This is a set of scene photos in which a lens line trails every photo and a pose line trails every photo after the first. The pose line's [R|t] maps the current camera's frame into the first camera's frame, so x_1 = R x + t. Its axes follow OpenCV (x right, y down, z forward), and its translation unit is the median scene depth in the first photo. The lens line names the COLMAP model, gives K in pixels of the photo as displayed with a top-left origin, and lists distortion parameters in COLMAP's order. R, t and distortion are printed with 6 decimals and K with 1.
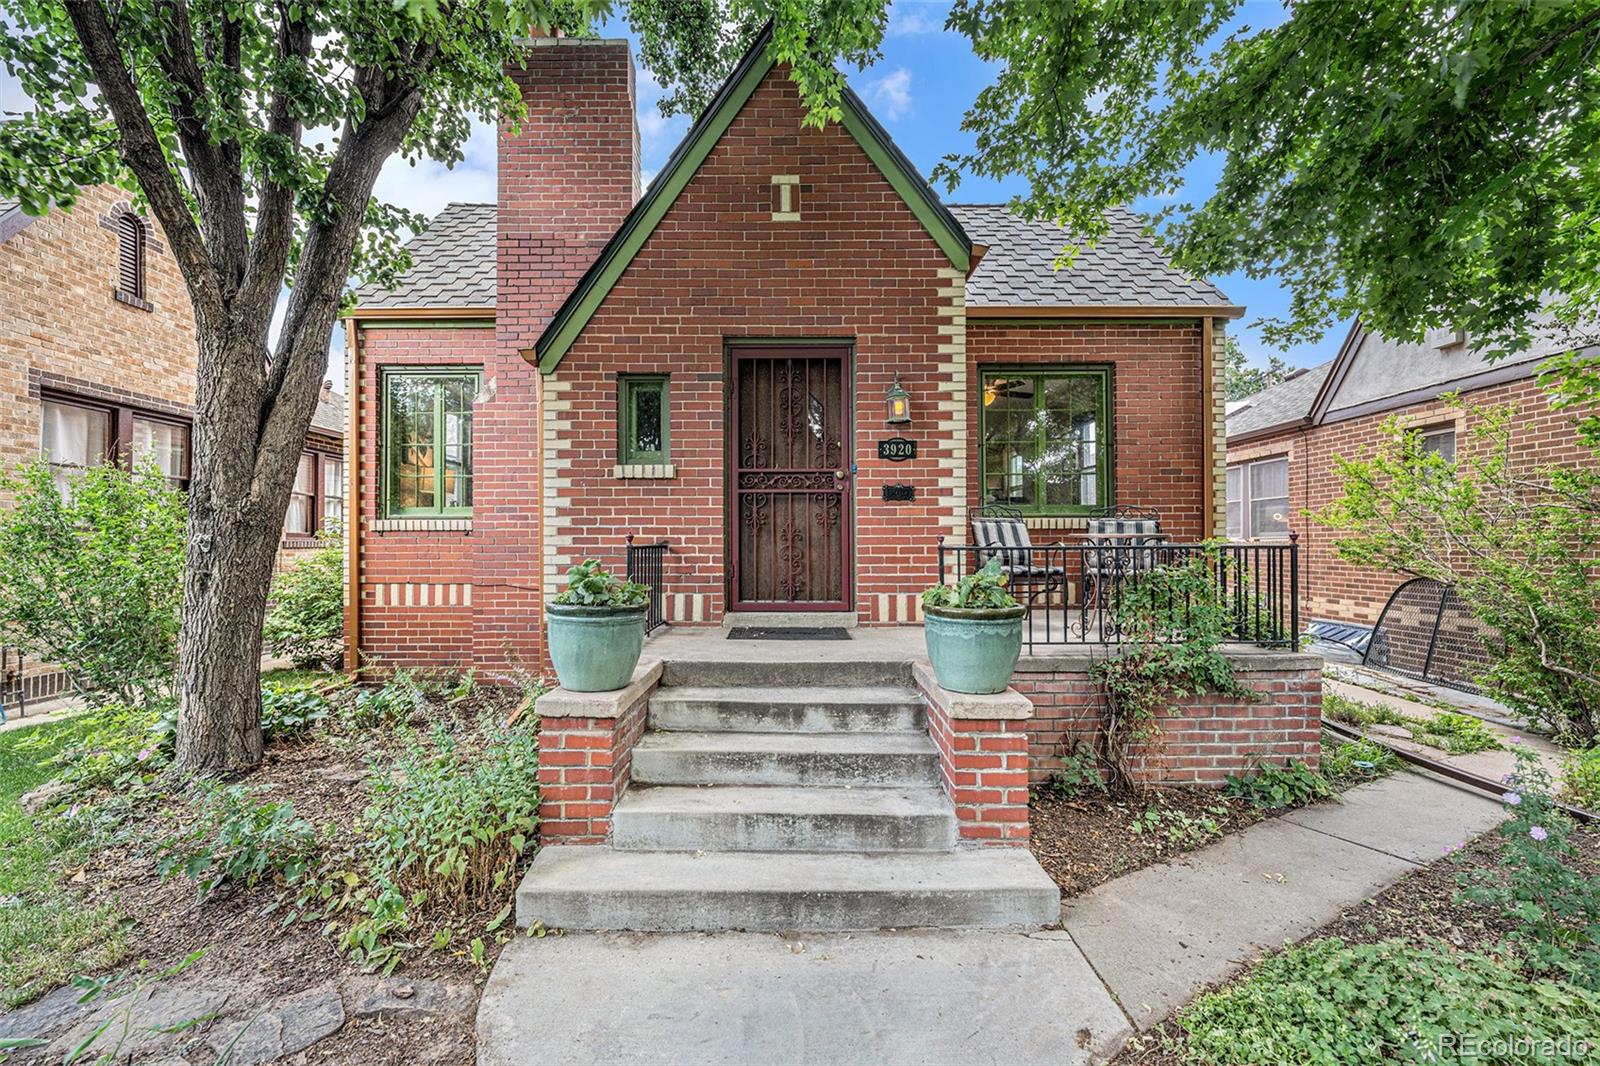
lens RADIAL K [[640.2, 0, 800.0], [0, 640.2, 533.0], [0, 0, 1]] dist [-0.004799, -0.000336]
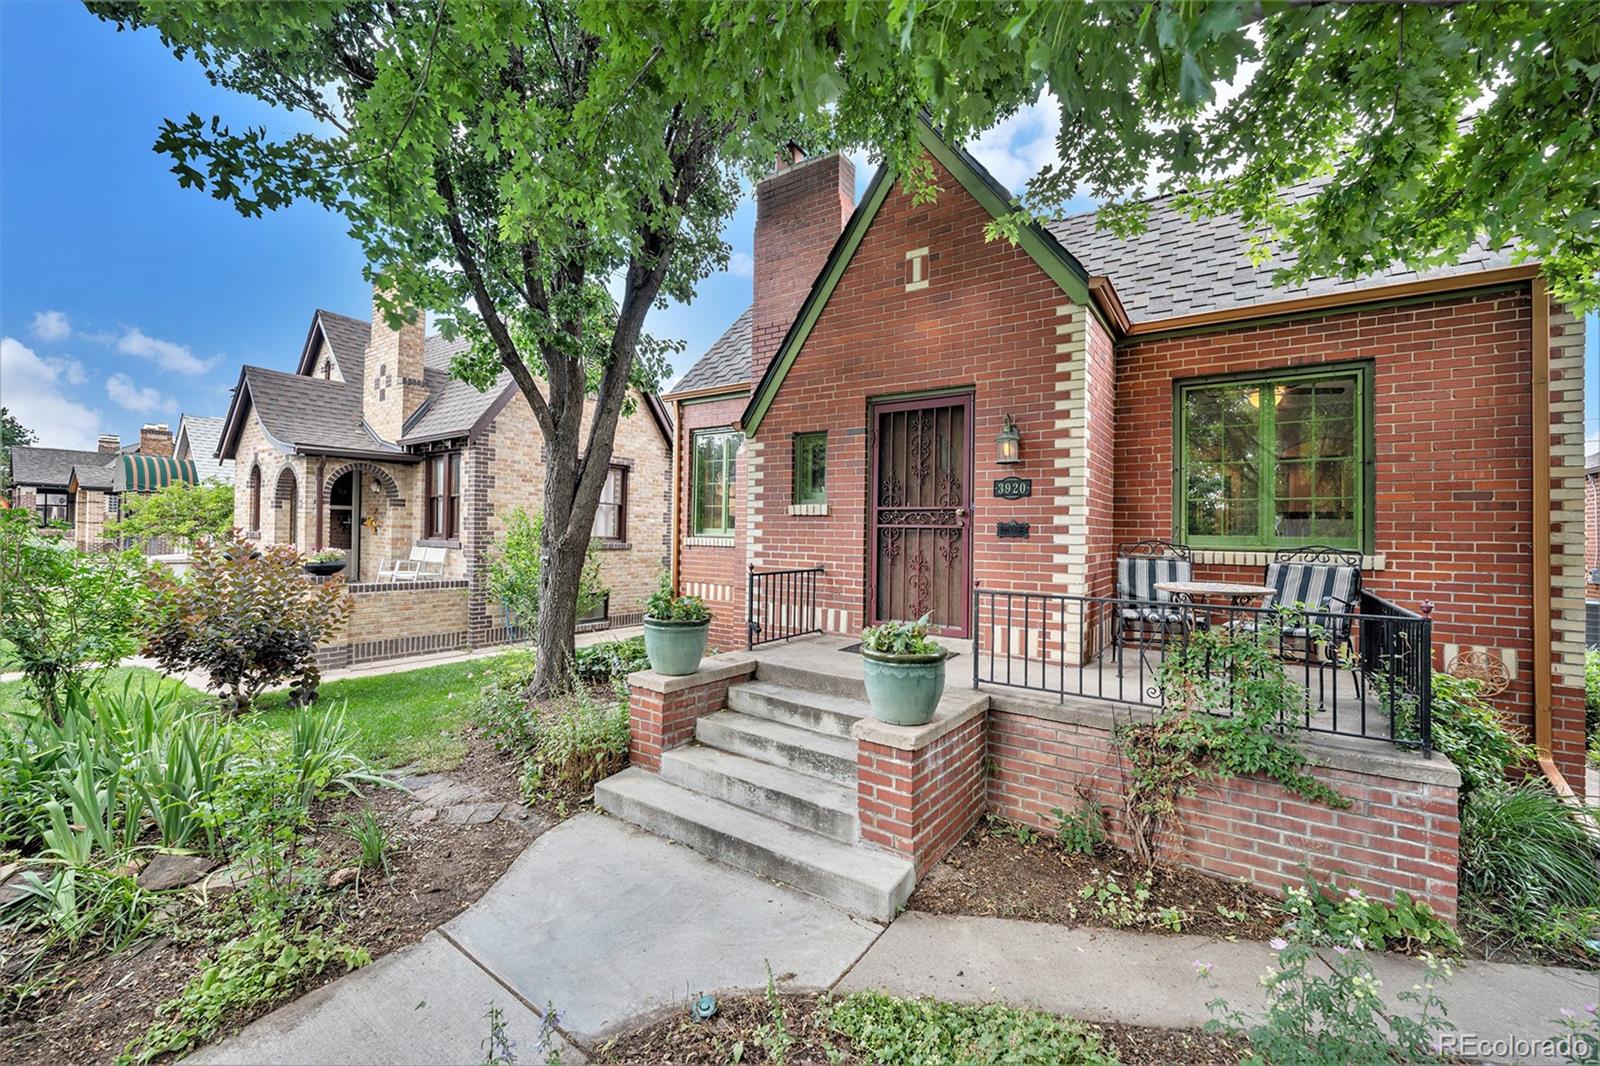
lens RADIAL K [[631.3, 0, 806.8], [0, 631.3, 526.2], [0, 0, 1]] dist [-0.002740, -0.000229]
pose [[0.828209, 0.013011, -0.560268, 0.453709], [-0.015427, 0.999881, 0.000416, -0.064356], [0.560207, 0.008299, 0.828311, -0.037218]]
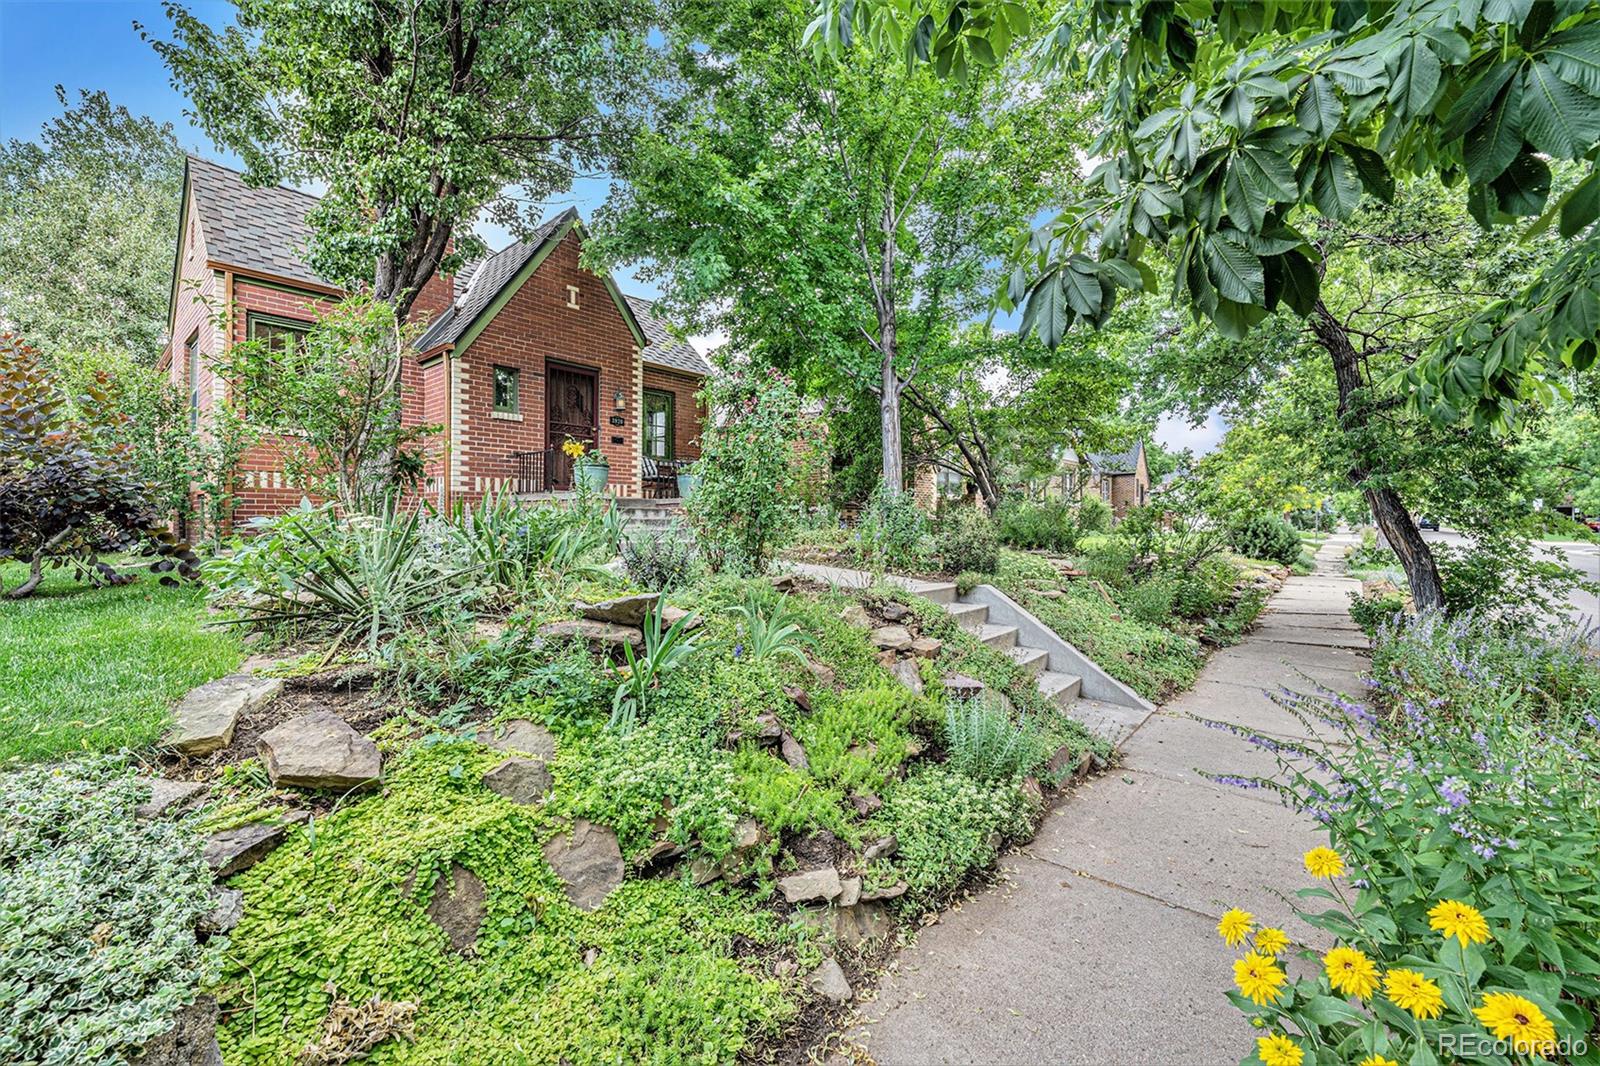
lens RADIAL K [[631.3, 0, 806.8], [0, 631.3, 526.2], [0, 0, 1]] dist [-0.002740, -0.000229]
pose [[0.638262, -0.004633, 0.769806, -1.160253], [-0.010864, 0.999828, 0.015025, 0.204858], [-0.769743, -0.017953, 0.638102, -0.972606]]
